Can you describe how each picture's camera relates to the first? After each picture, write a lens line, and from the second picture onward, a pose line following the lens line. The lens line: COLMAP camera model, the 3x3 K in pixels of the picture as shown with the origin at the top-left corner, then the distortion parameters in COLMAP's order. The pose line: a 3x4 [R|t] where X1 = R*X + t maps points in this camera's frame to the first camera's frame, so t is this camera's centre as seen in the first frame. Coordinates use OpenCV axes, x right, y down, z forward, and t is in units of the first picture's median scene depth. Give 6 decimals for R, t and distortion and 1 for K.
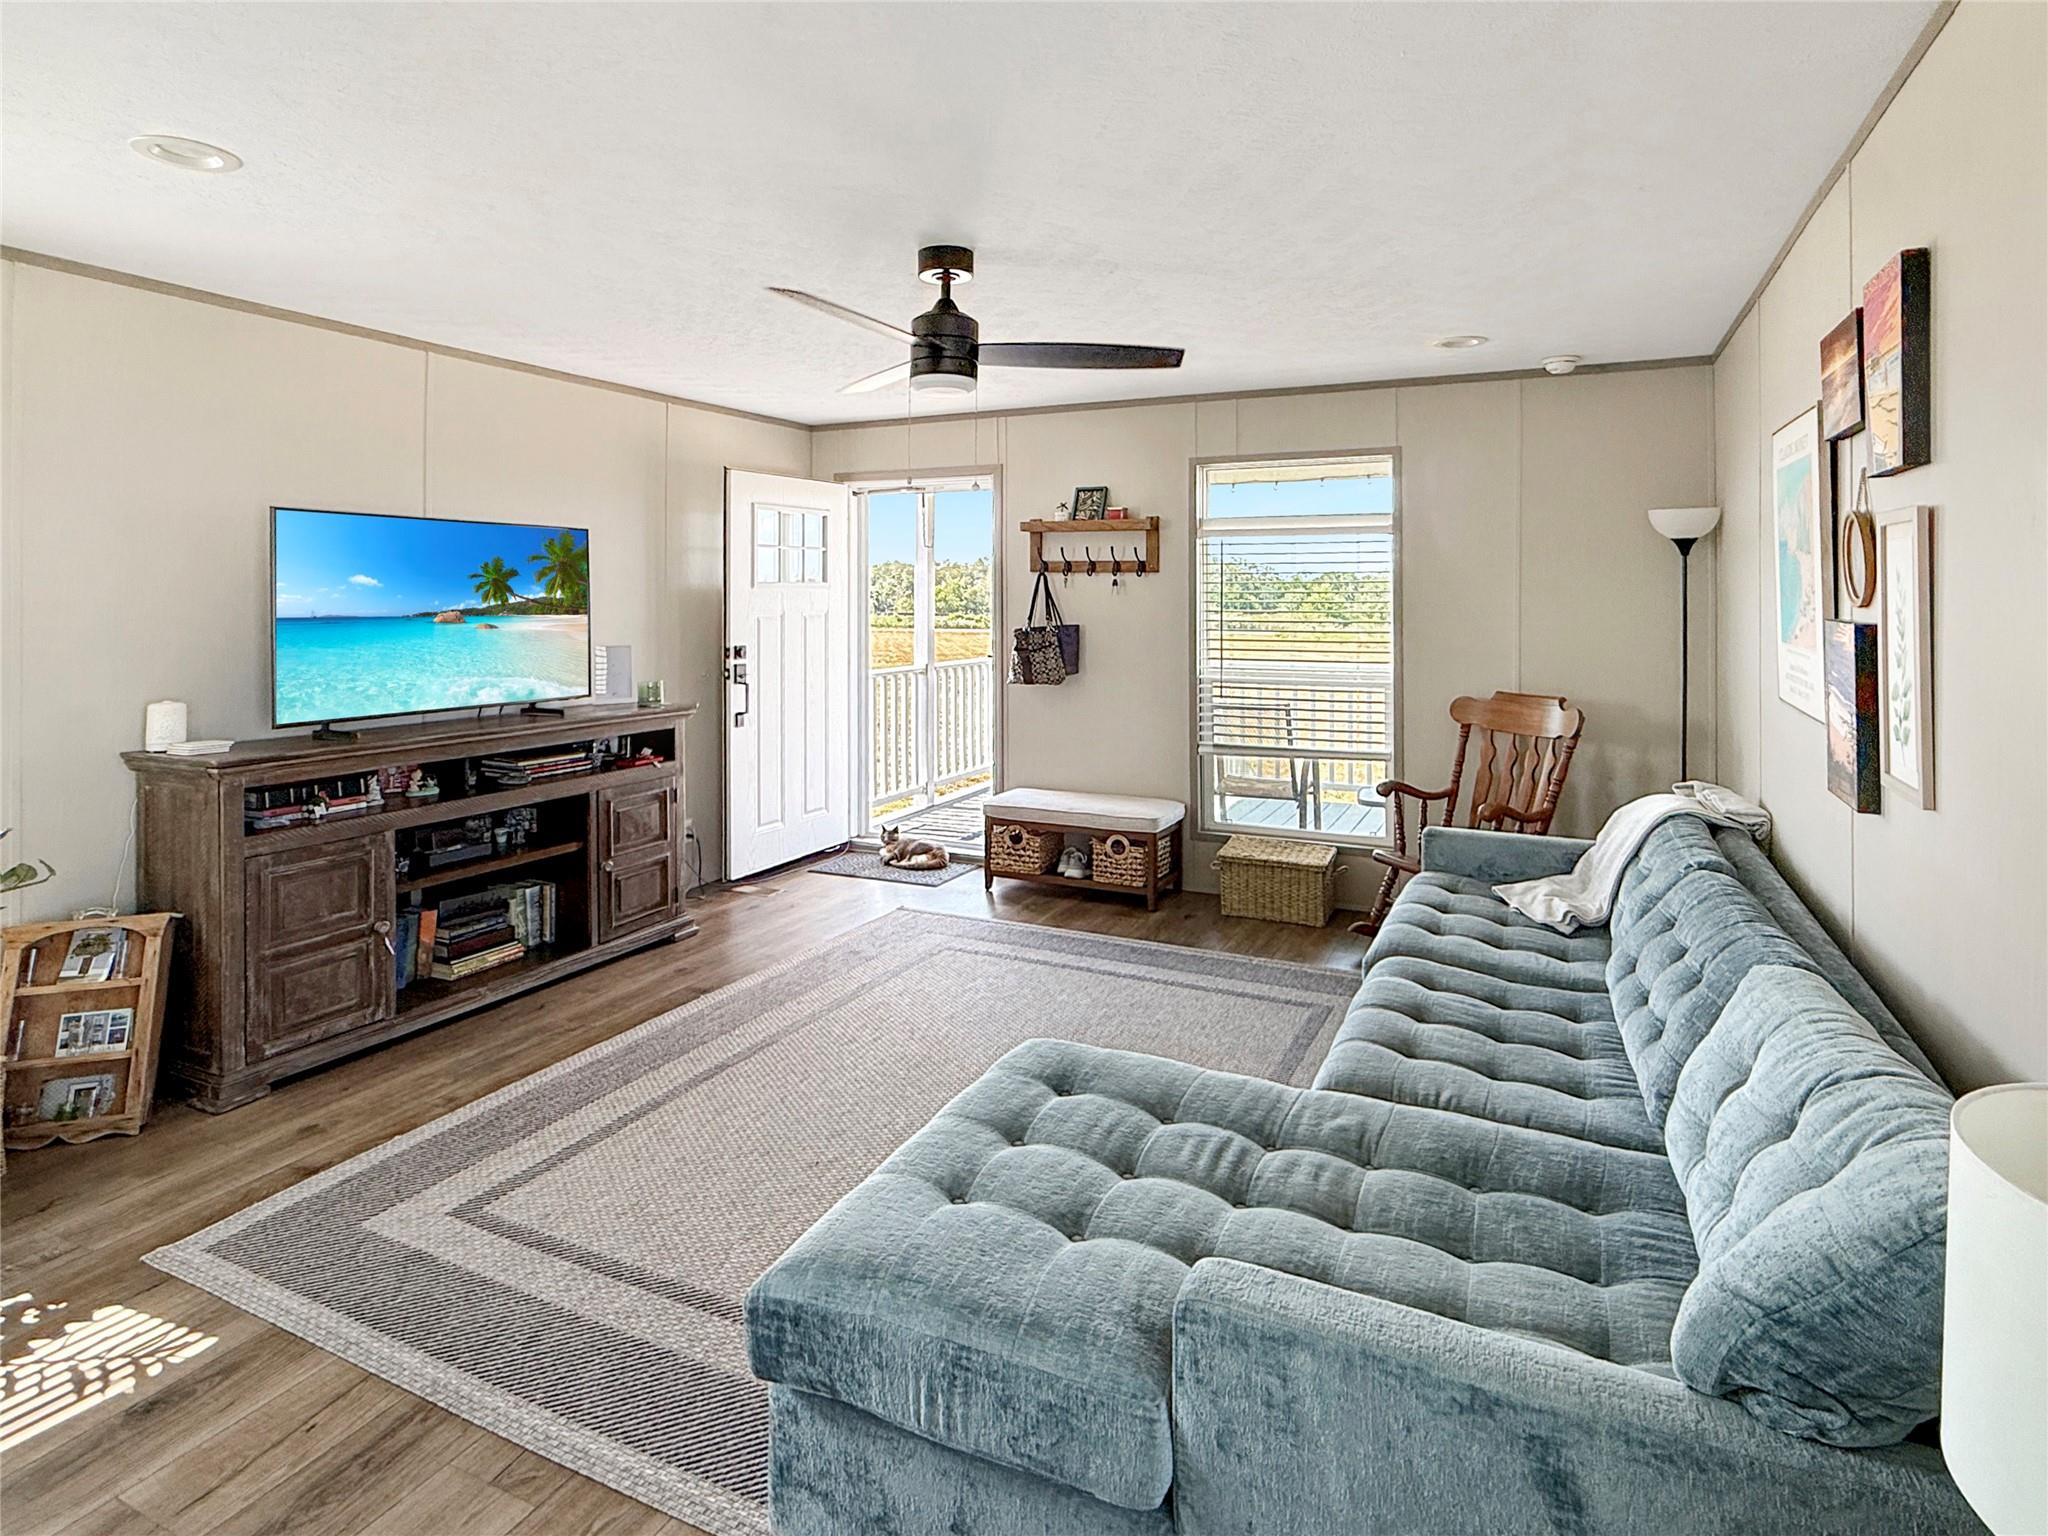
lens RADIAL K [[1089.6, 0, 1024.0], [0, 1089.6, 768.0], [0, 0, 1]] dist [0.018064, -0.000277]
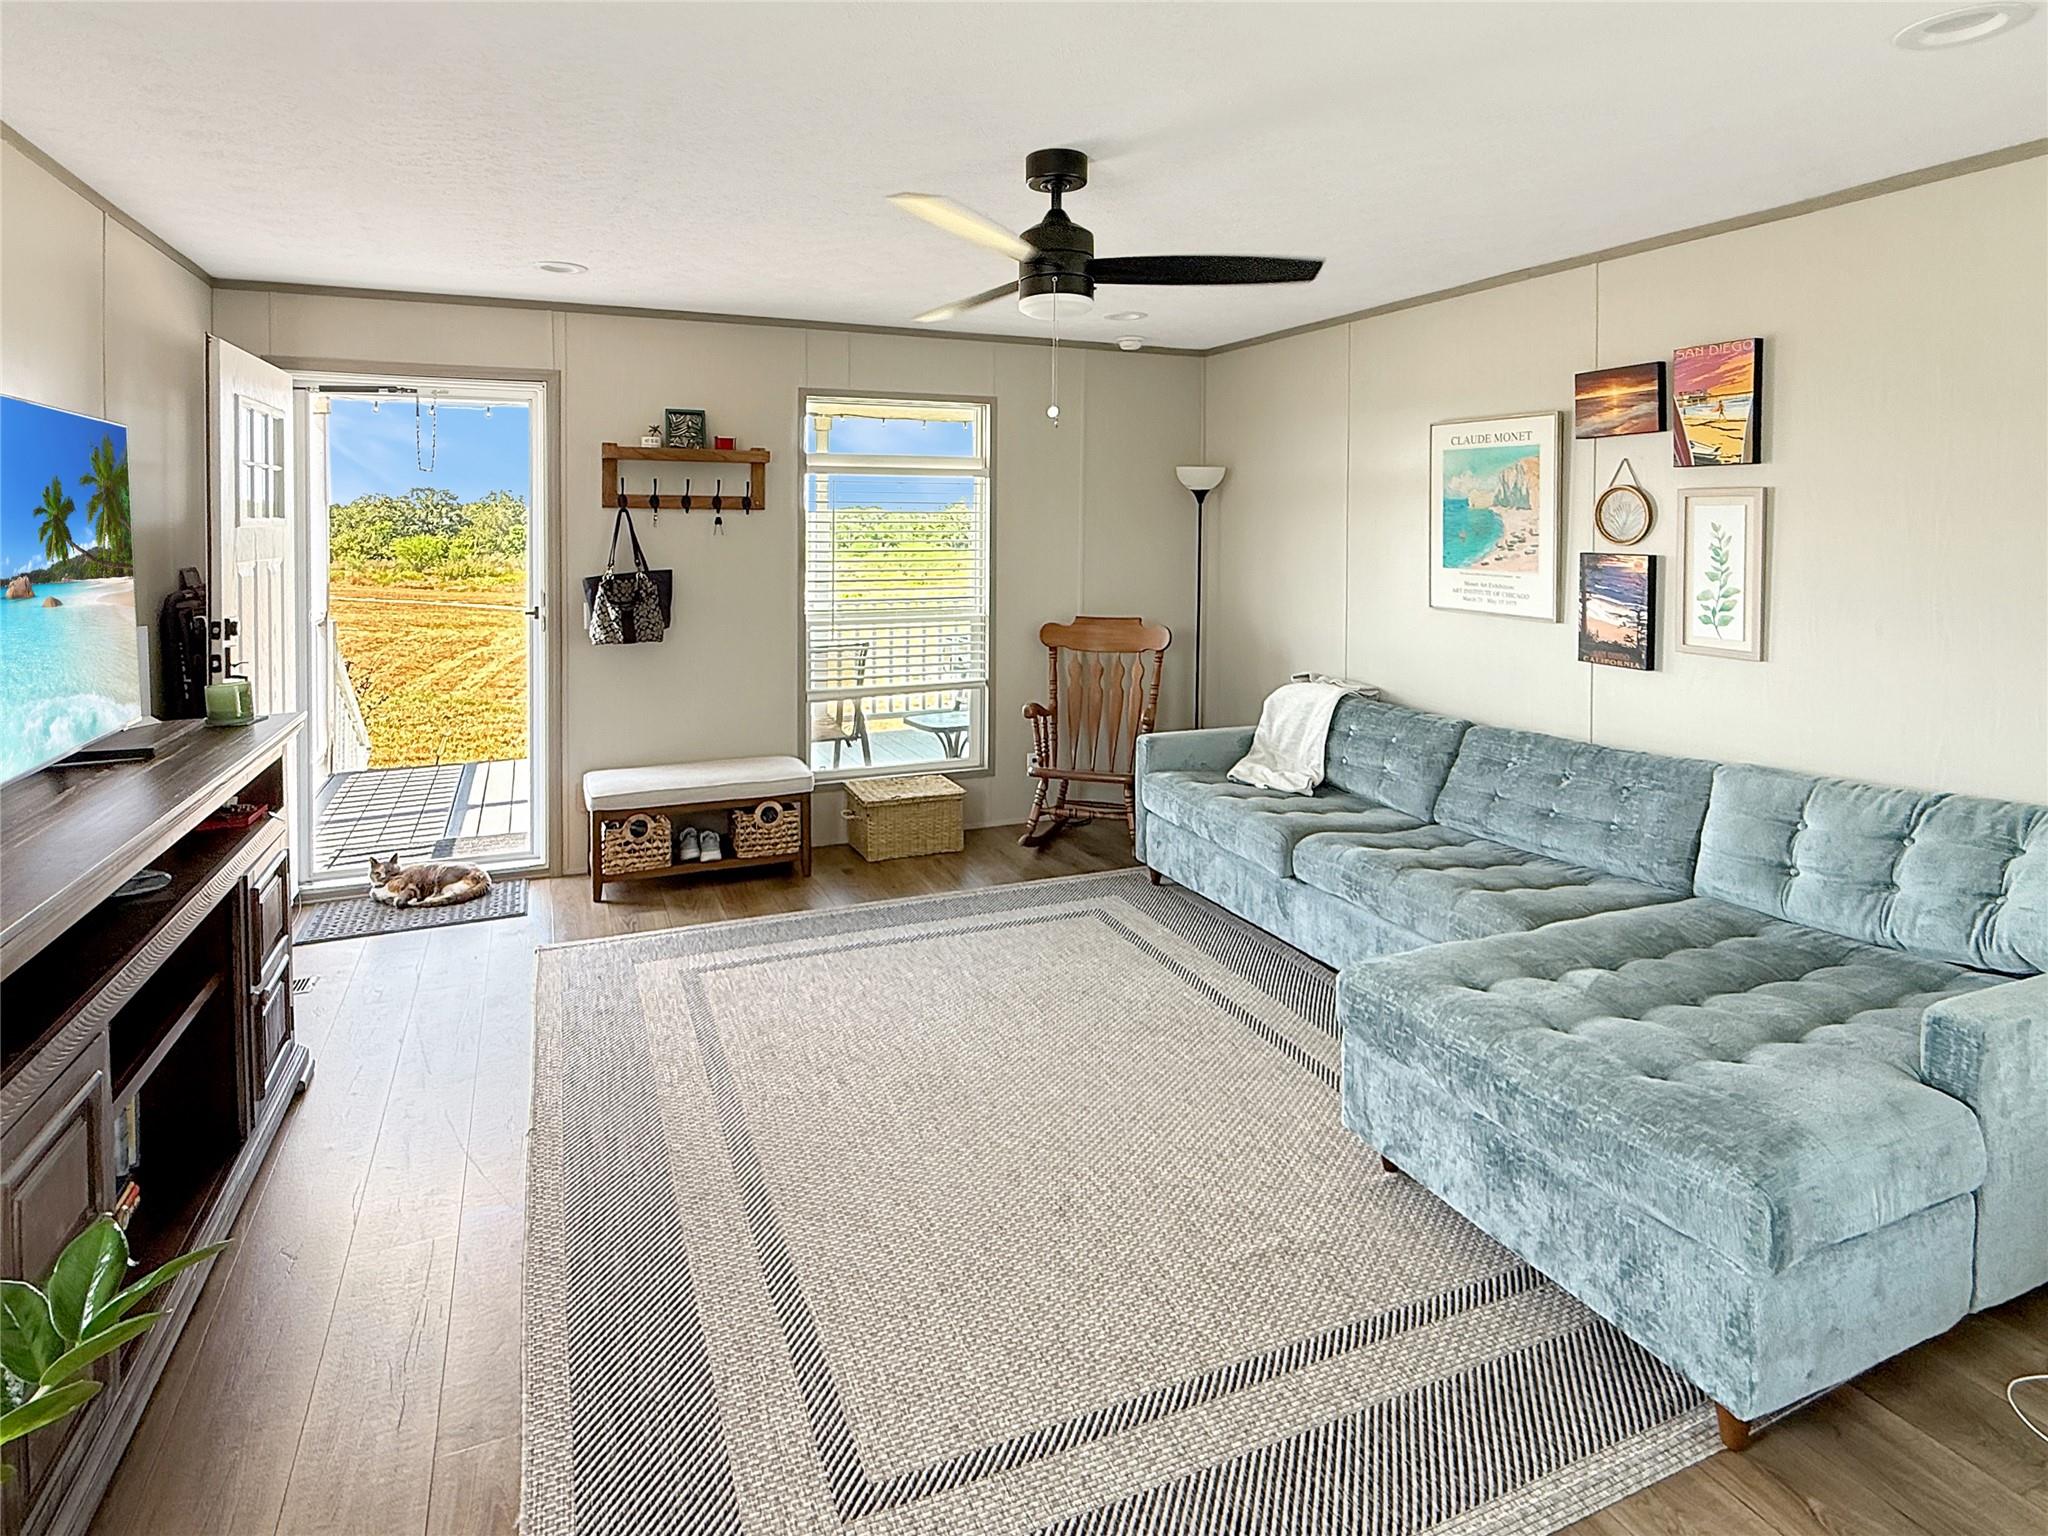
lens RADIAL K [[1099.9, 0, 1021.9], [0, 1099.9, 715.6], [0, 0, 1]] dist [0.000174, -0.000215]
pose [[0.675176, -0.125703, 0.726867, -0.421204], [0.118037, 0.991087, 0.061754, -0.040110], [-0.728151, 0.044102, 0.683996, 0.221182]]
